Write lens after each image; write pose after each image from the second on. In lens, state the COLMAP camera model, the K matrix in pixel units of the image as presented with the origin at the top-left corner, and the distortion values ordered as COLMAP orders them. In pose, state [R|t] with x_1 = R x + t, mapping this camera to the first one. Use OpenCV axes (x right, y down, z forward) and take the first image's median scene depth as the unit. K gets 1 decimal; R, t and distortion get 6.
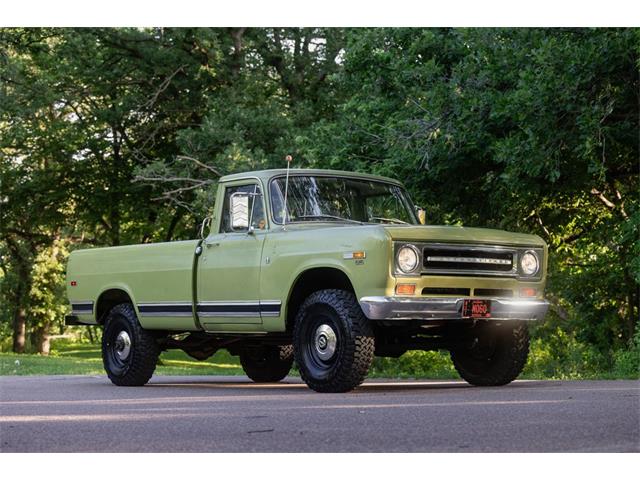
lens RADIAL K [[1387.6, 0, 320.0], [0, 1387.6, 240.0], [0, 0, 1]] dist [-0.053368, -0.171590]
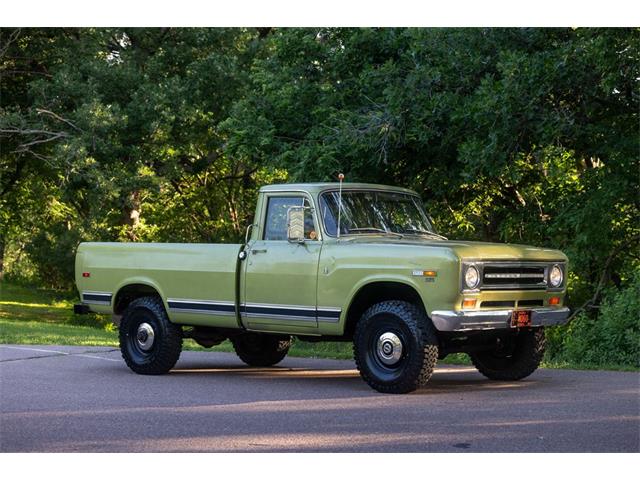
lens RADIAL K [[1387.6, 0, 320.0], [0, 1387.6, 240.0], [0, 0, 1]] dist [-0.053368, -0.171590]
pose [[0.982803, 0.011514, 0.184298, -0.228066], [-0.021550, 0.998386, 0.052548, -0.062510], [-0.183395, -0.055616, 0.981465, -0.071699]]
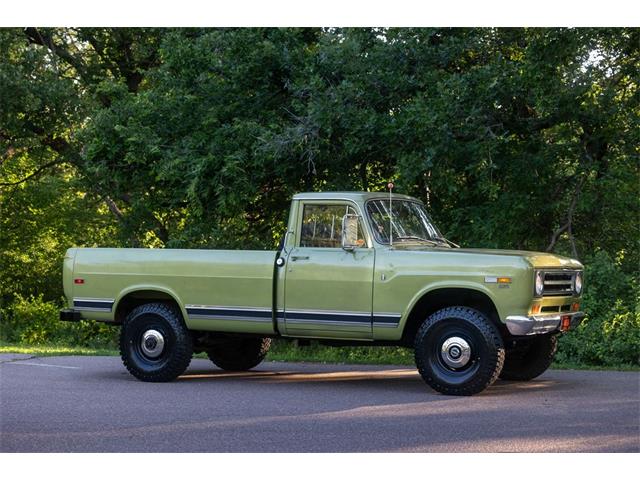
lens RADIAL K [[1278.9, 0, 320.0], [0, 1278.9, 240.0], [0, 0, 1]] dist [-0.008021, -0.234148]
pose [[0.892760, 0.021895, 0.450000, -0.514307], [-0.043707, 0.998316, 0.038136, -0.049459], [-0.448407, -0.053714, 0.892214, 0.088502]]
